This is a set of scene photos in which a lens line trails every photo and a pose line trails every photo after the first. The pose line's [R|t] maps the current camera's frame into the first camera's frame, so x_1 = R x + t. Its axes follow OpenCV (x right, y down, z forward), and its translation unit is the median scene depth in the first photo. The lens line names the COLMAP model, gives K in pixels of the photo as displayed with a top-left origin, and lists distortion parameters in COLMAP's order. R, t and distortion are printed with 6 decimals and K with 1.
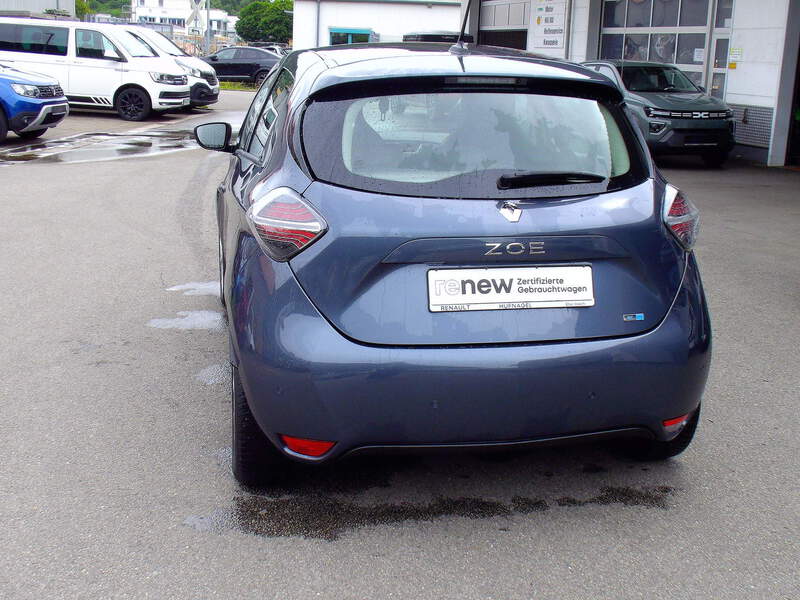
lens RADIAL K [[985.0, 0, 400.0], [0, 985.0, 300.0], [0, 0, 1]] dist [-0.220017, 0.319589]
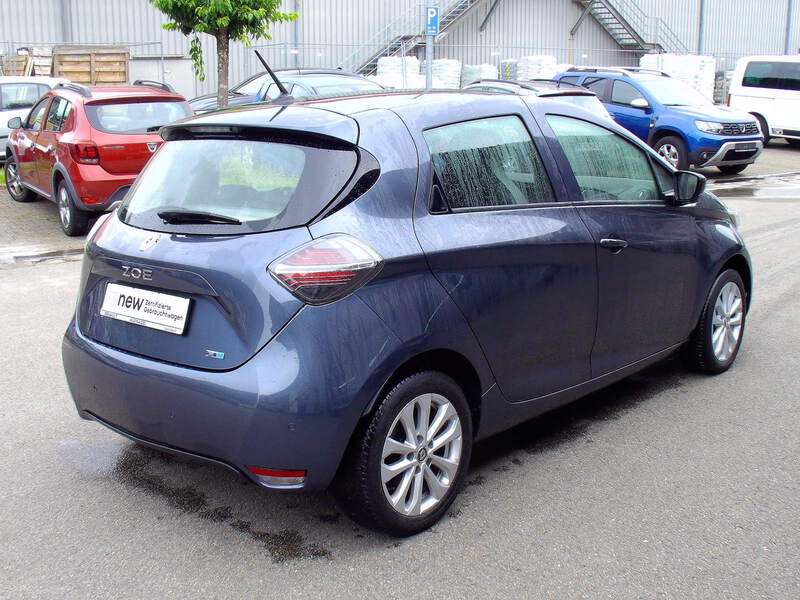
lens RADIAL K [[973.5, 0, 396.7], [0, 973.5, 283.7], [0, 0, 1]] dist [-0.164953, 0.017116]
pose [[0.614810, 0.121367, -0.779281, 1.054315], [-0.160760, 0.986629, 0.026828, -0.105321], [0.772117, 0.108783, 0.626100, 0.450621]]
